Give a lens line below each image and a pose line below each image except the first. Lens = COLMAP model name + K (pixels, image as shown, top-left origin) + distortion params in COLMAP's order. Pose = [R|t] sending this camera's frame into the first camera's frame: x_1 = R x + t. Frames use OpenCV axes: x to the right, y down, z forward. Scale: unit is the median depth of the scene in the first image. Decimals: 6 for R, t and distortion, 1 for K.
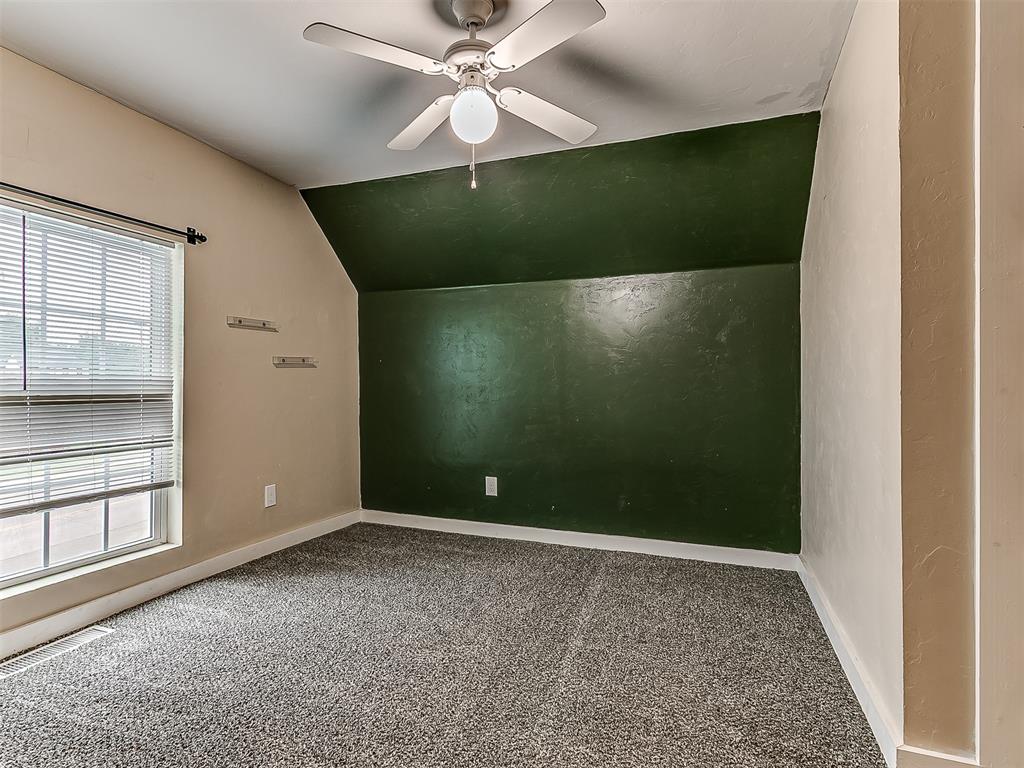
lens RADIAL K [[535.7, 0, 511.1], [0, 535.7, 384.4], [0, 0, 1]] dist [0.005283, -0.001486]
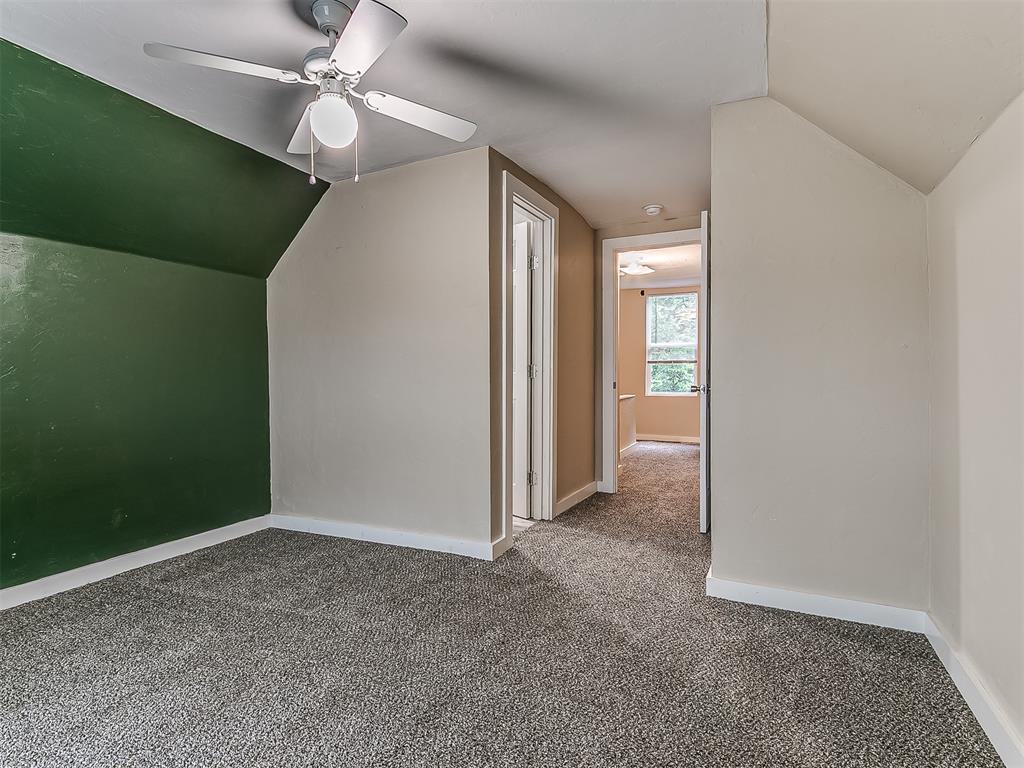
lens RADIAL K [[535.7, 0, 511.1], [0, 535.7, 379.5], [0, 0, 1]] dist [0.005283, -0.001486]
pose [[0.091990, -0.014819, 0.995650, -0.619416], [0.000851, 0.999890, 0.014804, -0.013986], [-0.995760, -0.000515, 0.091992, 0.305148]]
